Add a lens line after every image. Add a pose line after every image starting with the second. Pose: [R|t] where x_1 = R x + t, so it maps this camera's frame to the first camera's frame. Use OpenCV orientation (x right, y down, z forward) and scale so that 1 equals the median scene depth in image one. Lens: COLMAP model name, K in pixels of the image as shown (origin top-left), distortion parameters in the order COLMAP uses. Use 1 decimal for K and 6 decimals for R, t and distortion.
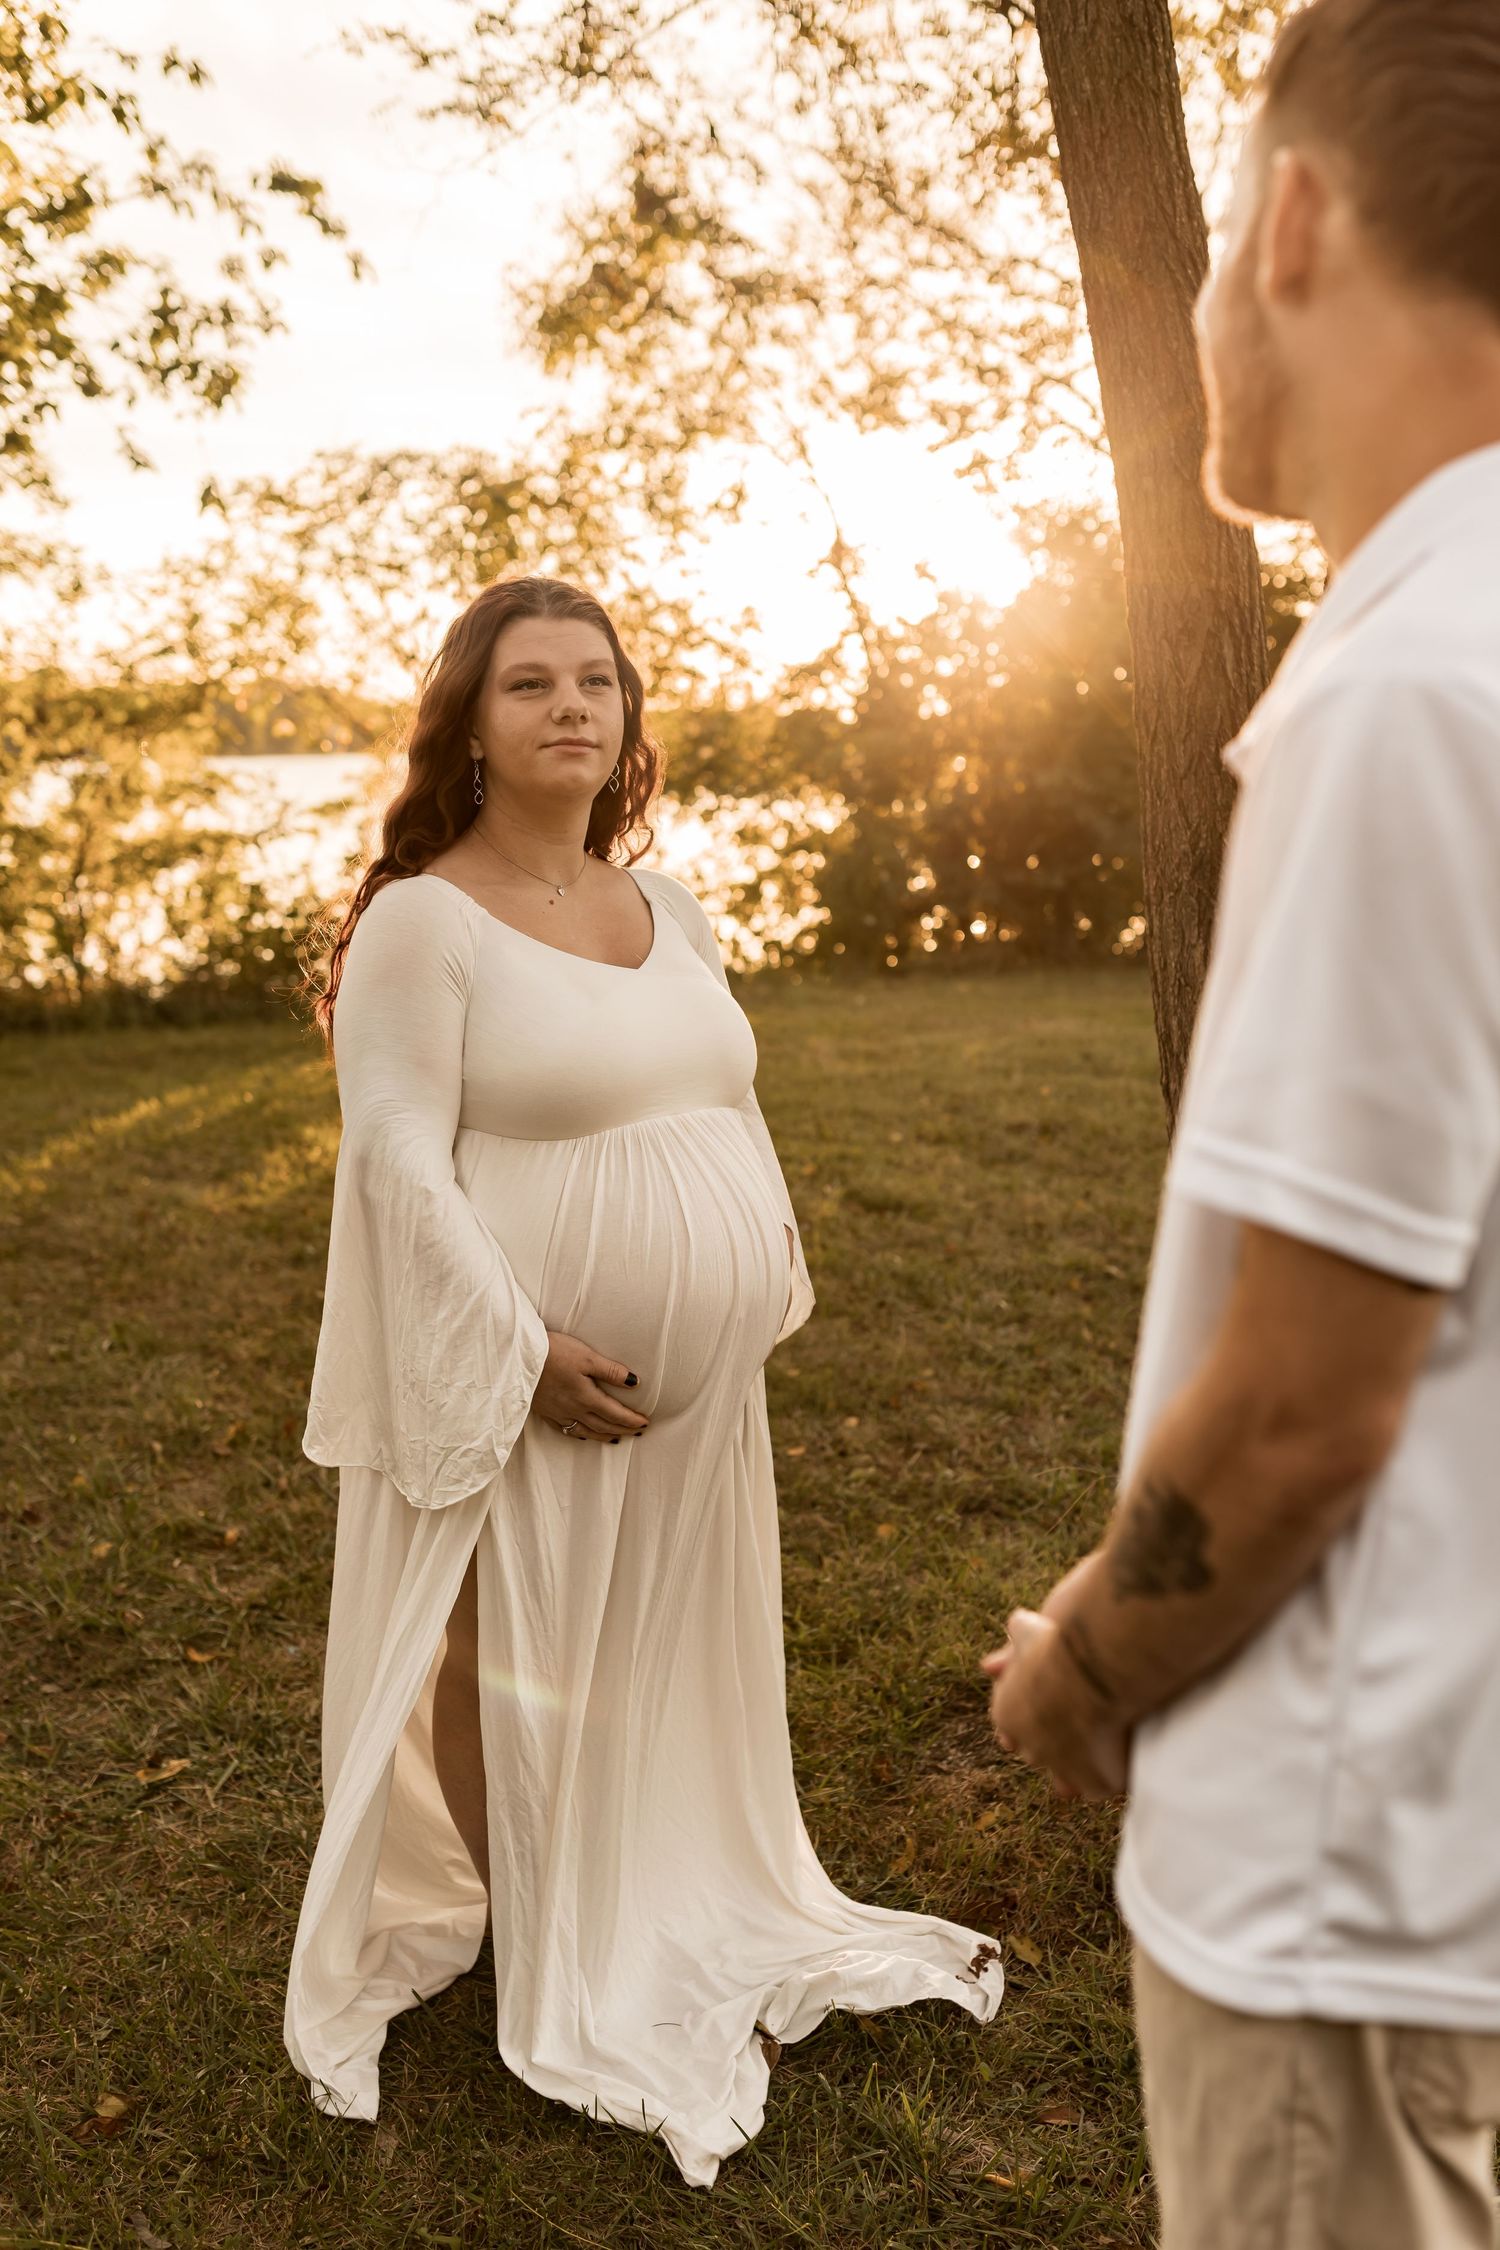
lens RADIAL K [[2197.8, 0, 741.6], [0, 2197.8, 1120.6], [0, 0, 1]] dist [-0.159431, 0.381241]
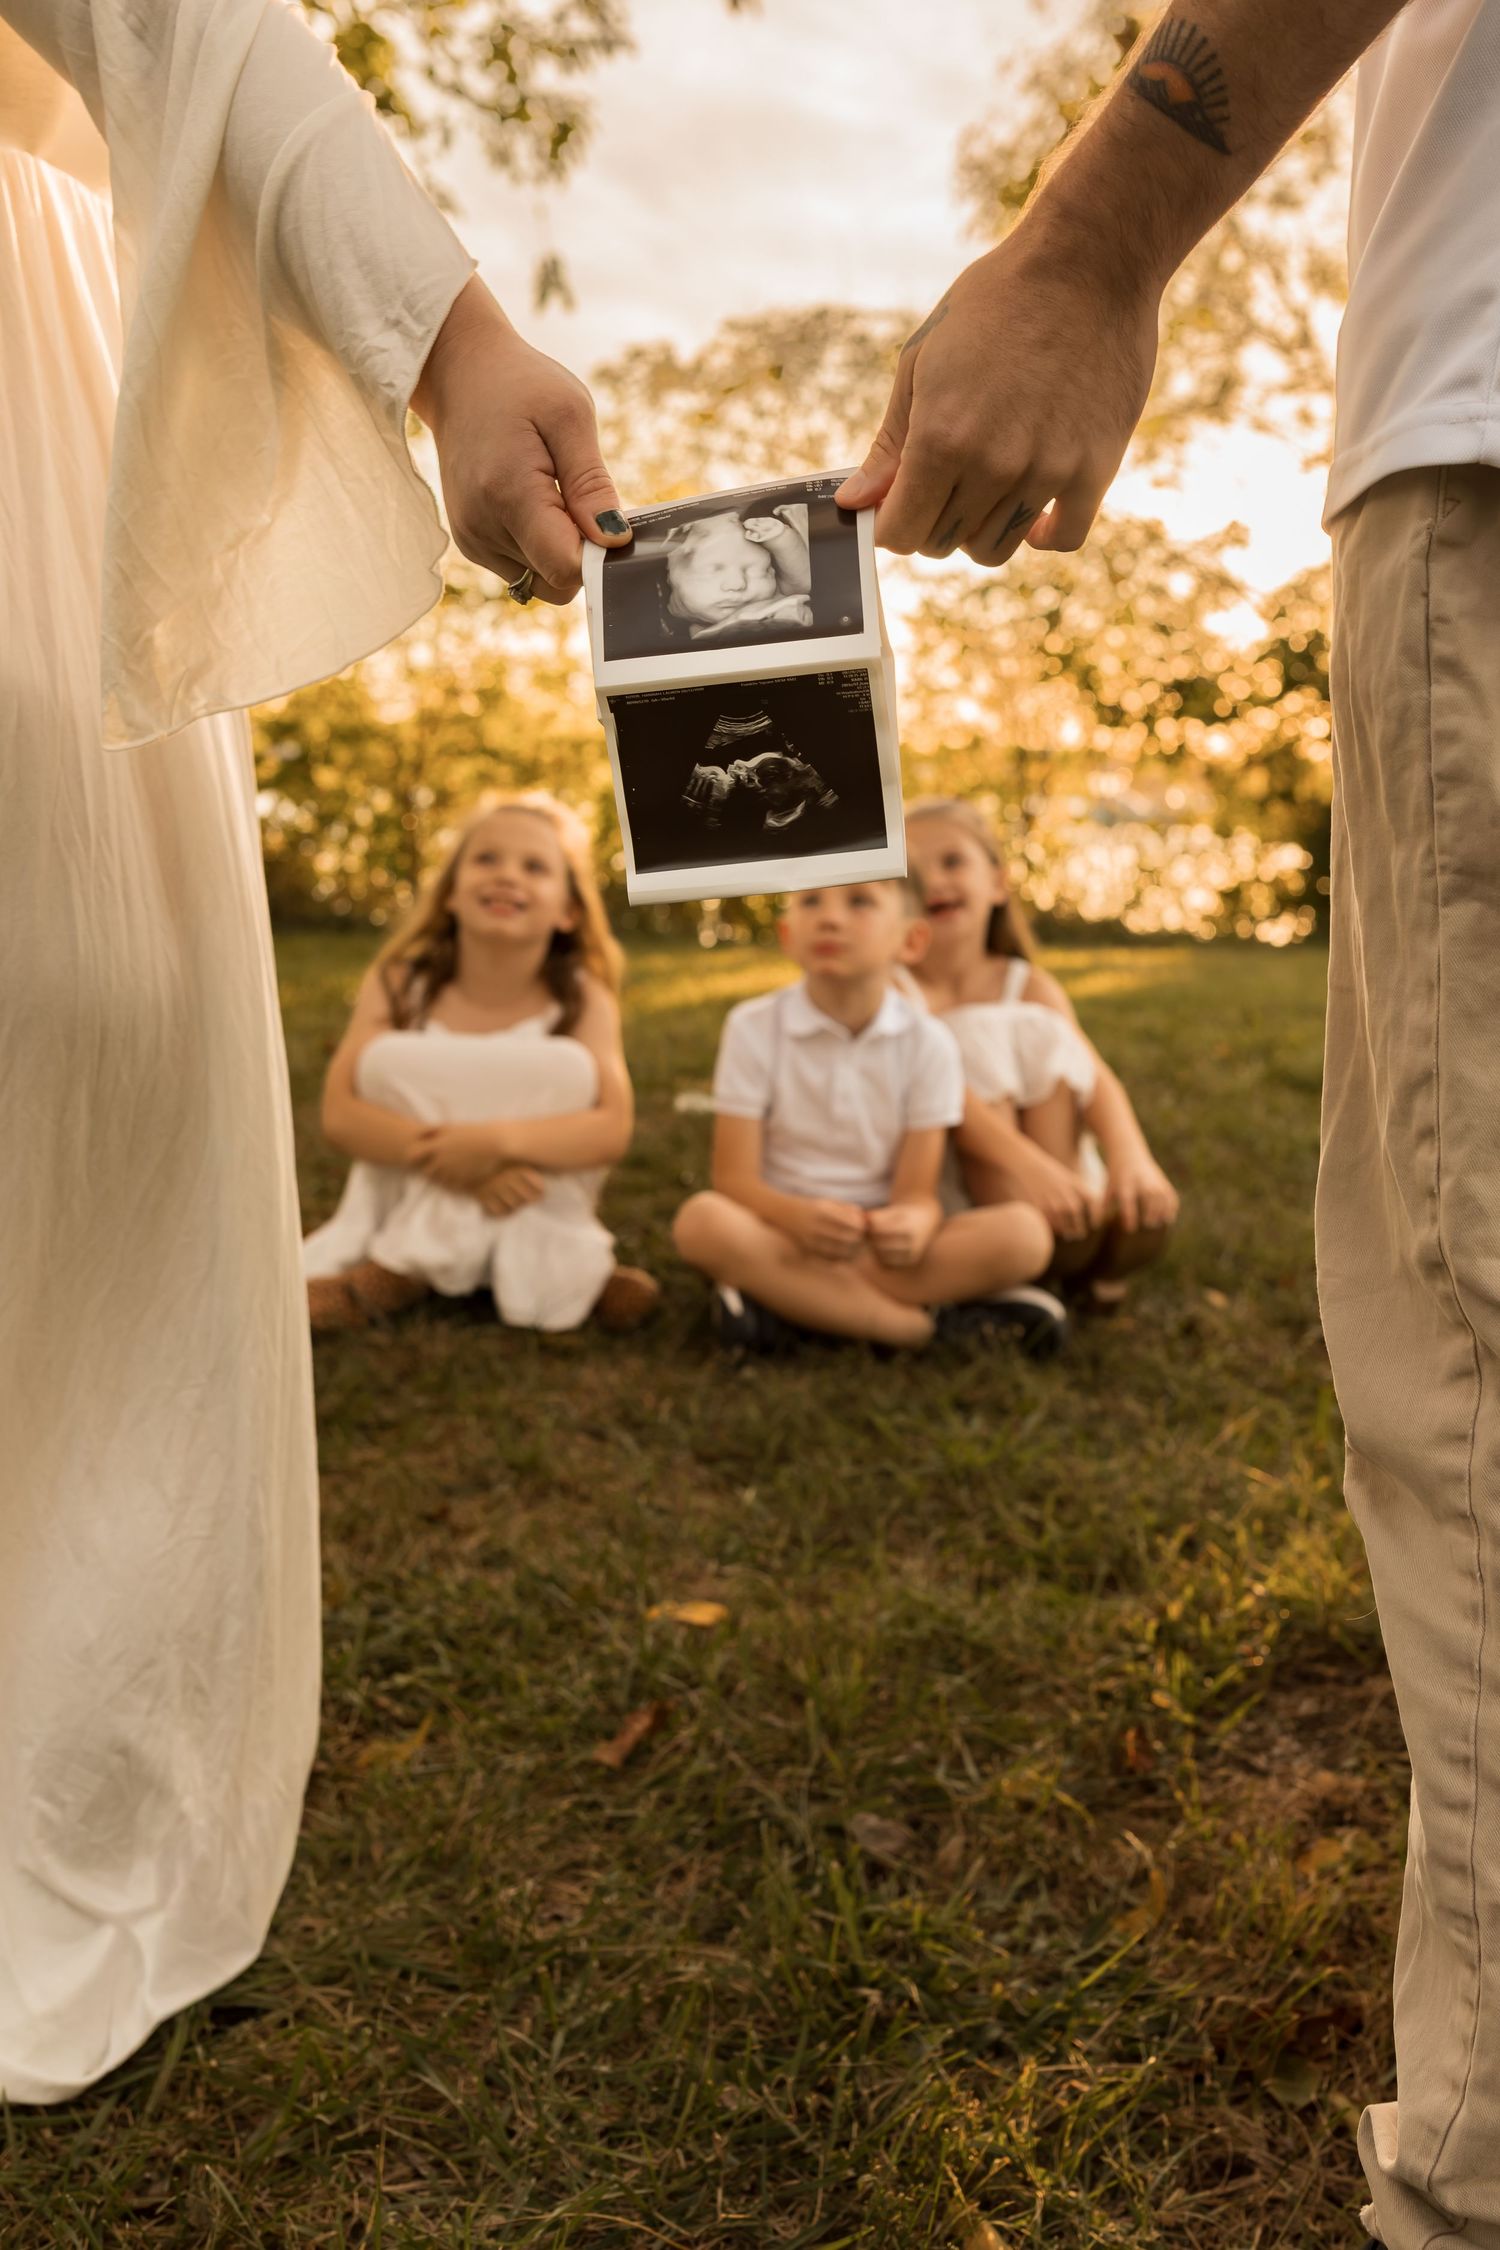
lens RADIAL K [[2305.5, 0, 754.4], [0, 2305.5, 1119.0], [0, 0, 1]] dist [-0.060441, -0.004016]
pose [[0.975436, 0.046140, -0.215396, 0.083161], [-0.058453, 0.996979, -0.051148, 0.173414], [0.212385, 0.062482, 0.975186, 0.417492]]
